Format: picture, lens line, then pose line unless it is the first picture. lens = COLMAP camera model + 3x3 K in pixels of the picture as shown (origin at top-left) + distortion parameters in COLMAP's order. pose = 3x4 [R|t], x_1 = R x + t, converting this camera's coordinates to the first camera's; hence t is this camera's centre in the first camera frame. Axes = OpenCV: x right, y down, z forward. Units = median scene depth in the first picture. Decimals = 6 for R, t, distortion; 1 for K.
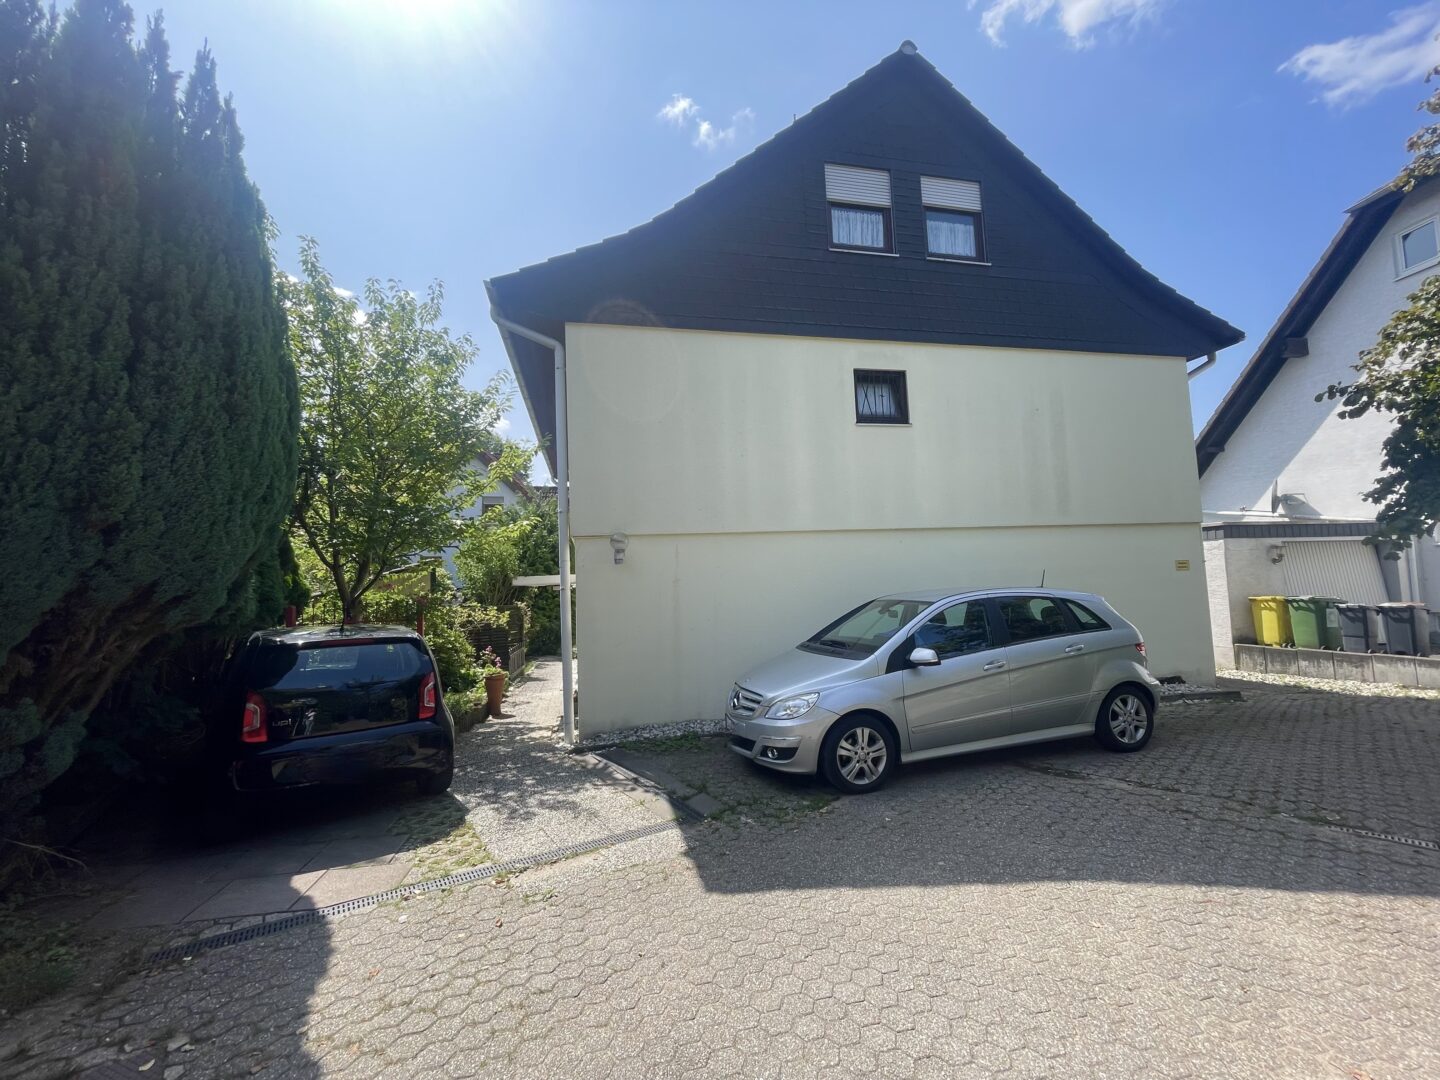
lens RADIAL K [[575.8, 0, 717.9], [0, 575.8, 544.2], [0, 0, 1]] dist [-0.001107, 0.000320]
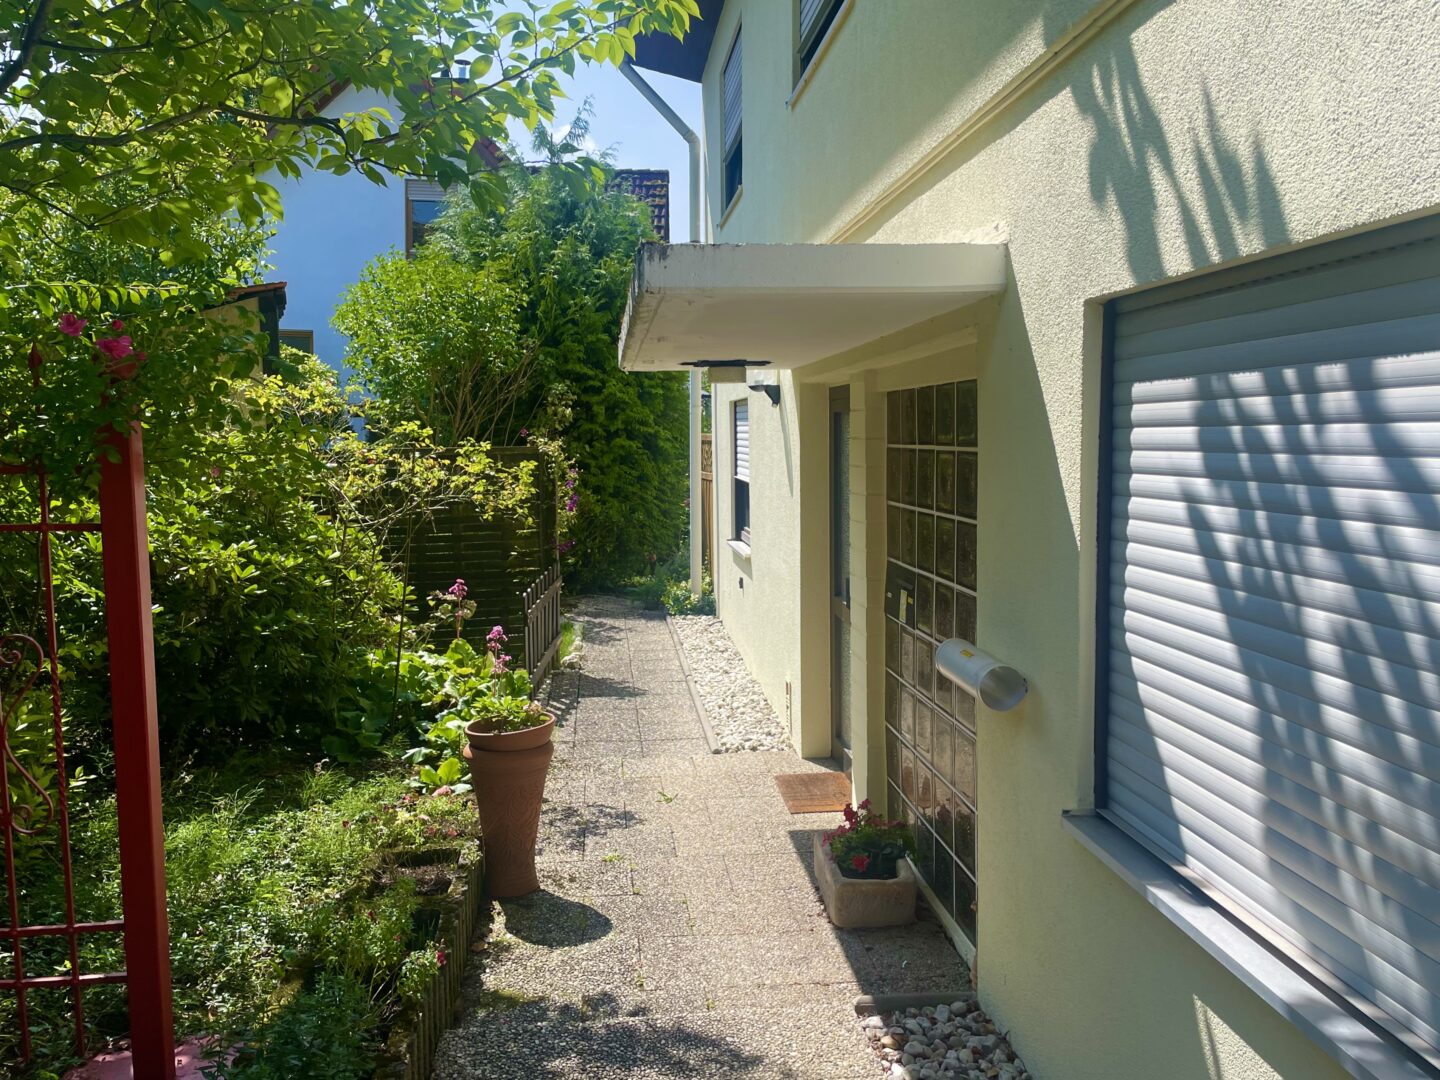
lens RADIAL K [[1105.6, 0, 720.0], [0, 1105.6, 540.0], [0, 0, 1]] dist [0.094202, 0.000346]
pose [[0.993549, 0.040542, -0.105913, -0.212246], [-0.022974, 0.986506, 0.162106, 0.064539], [0.111056, -0.158627, 0.981073, 0.476472]]
